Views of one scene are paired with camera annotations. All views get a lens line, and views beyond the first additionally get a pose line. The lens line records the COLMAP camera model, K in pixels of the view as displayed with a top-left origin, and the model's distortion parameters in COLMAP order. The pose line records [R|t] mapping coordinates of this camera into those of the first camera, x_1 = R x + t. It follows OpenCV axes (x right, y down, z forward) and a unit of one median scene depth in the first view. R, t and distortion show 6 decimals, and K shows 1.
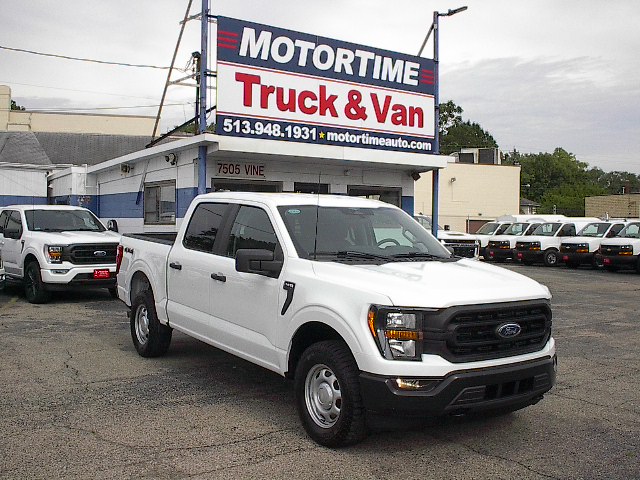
lens RADIAL K [[713.3, 0, 324.2], [0, 713.3, 239.4], [0, 0, 1]] dist [-0.125516, 0.053580]
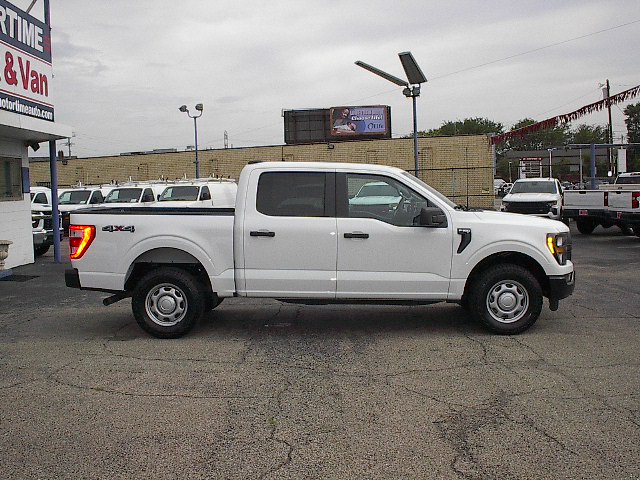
lens RADIAL K [[713.3, 0, 324.2], [0, 713.3, 239.4], [0, 0, 1]] dist [-0.125516, 0.053580]
pose [[0.582974, -0.089602, 0.807535, -0.474747], [0.053670, 0.995977, 0.071766, -0.011609], [-0.810716, 0.001503, 0.585437, 0.149951]]
